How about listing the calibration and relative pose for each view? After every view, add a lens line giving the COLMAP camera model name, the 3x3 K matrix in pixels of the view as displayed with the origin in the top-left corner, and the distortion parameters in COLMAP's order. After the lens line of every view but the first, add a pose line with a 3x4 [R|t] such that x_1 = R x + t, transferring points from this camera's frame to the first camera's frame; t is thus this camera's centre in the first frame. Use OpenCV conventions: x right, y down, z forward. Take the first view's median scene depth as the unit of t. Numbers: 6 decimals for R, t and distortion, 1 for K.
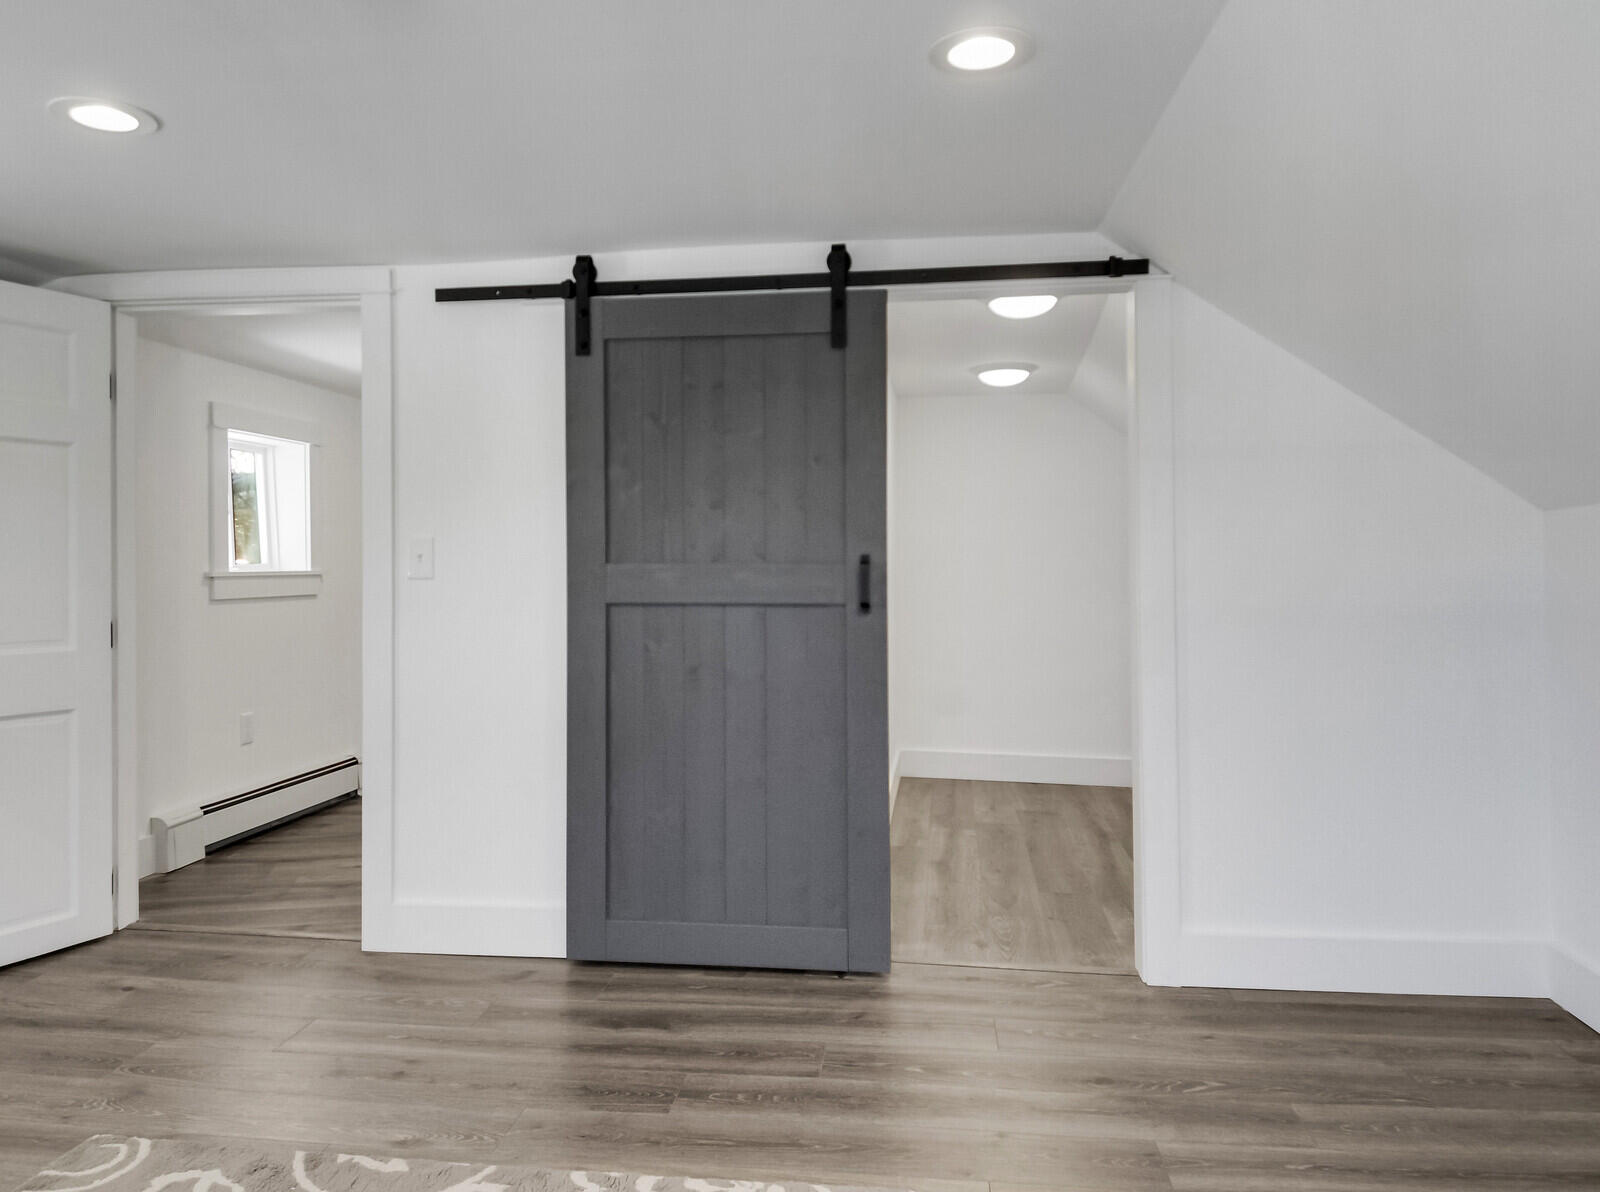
lens RADIAL K [[1145.0, 0, 802.6], [0, 1145.0, 585.4], [0, 0, 1]] dist [0.003679, 0.000856]
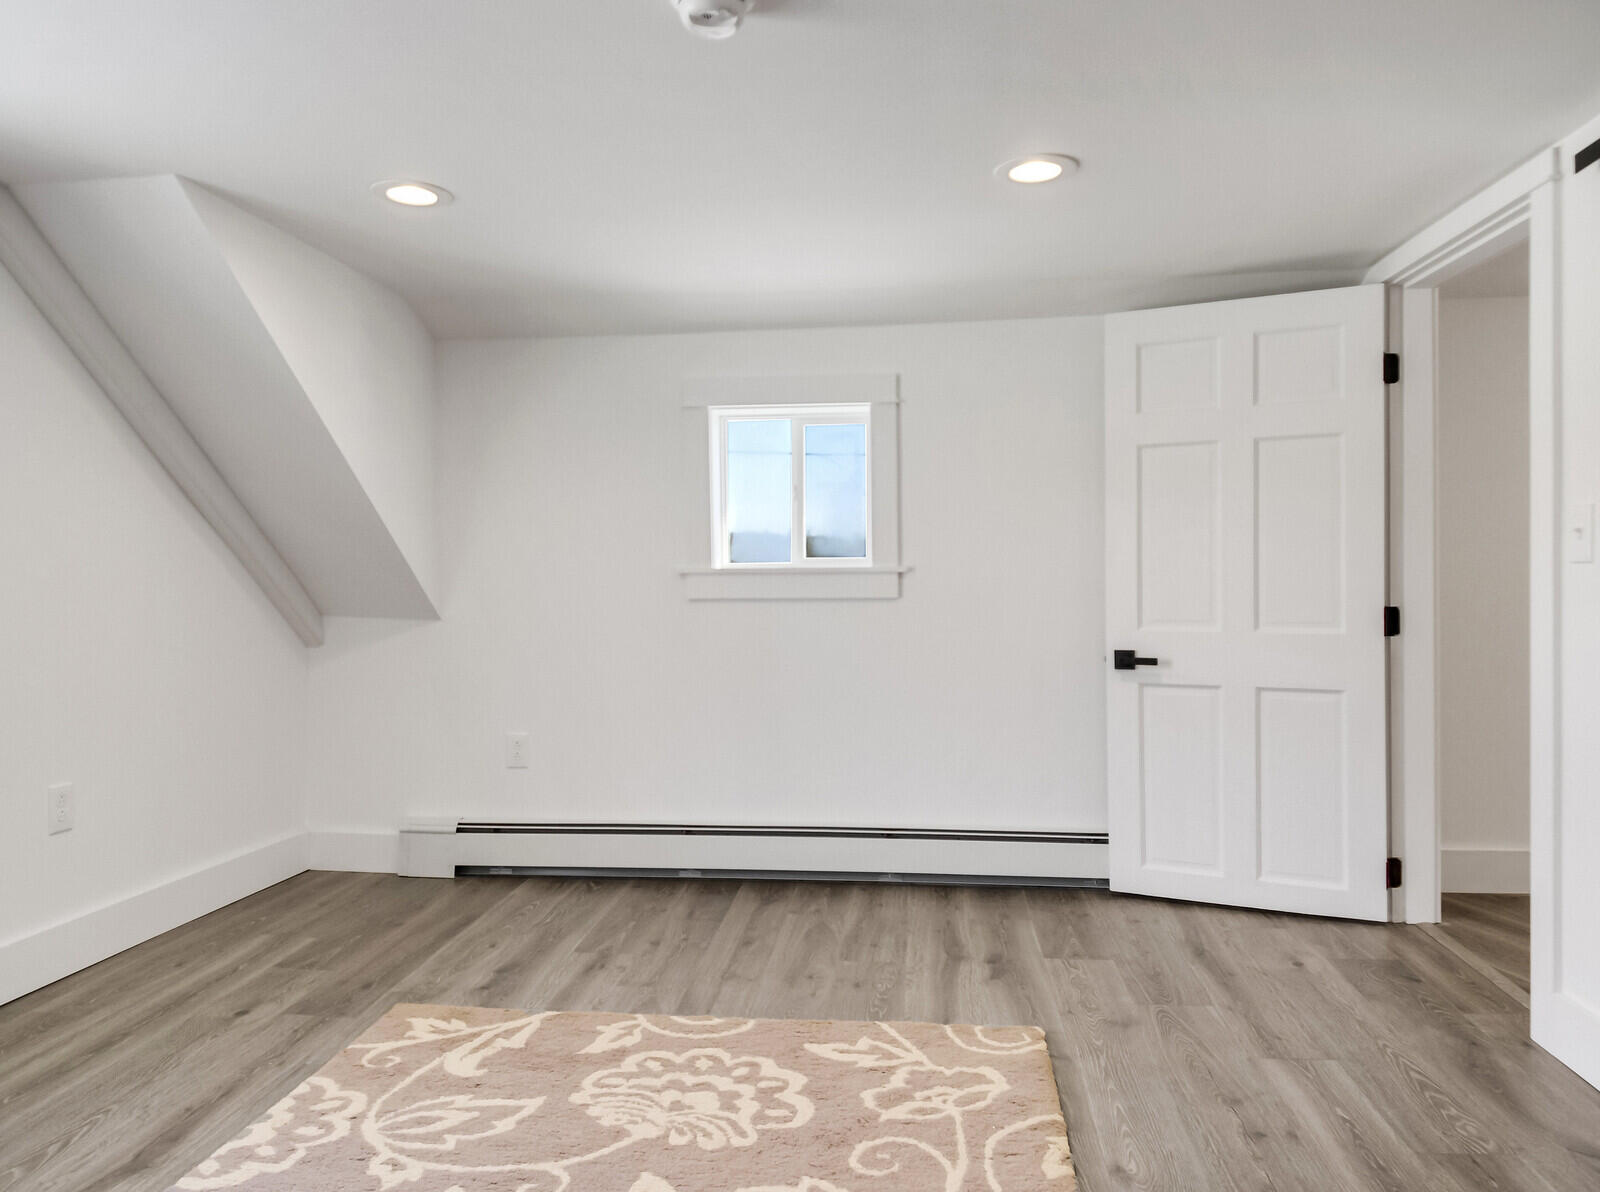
lens RADIAL K [[1145.0, 0, 803.2], [0, 1145.0, 597.7], [0, 0, 1]] dist [0.003679, 0.000856]
pose [[0.011340, 0.024565, -0.999634, 0.423388], [0.001267, 0.999697, 0.024580, -0.001561], [0.999935, -0.001545, 0.011305, 0.546237]]
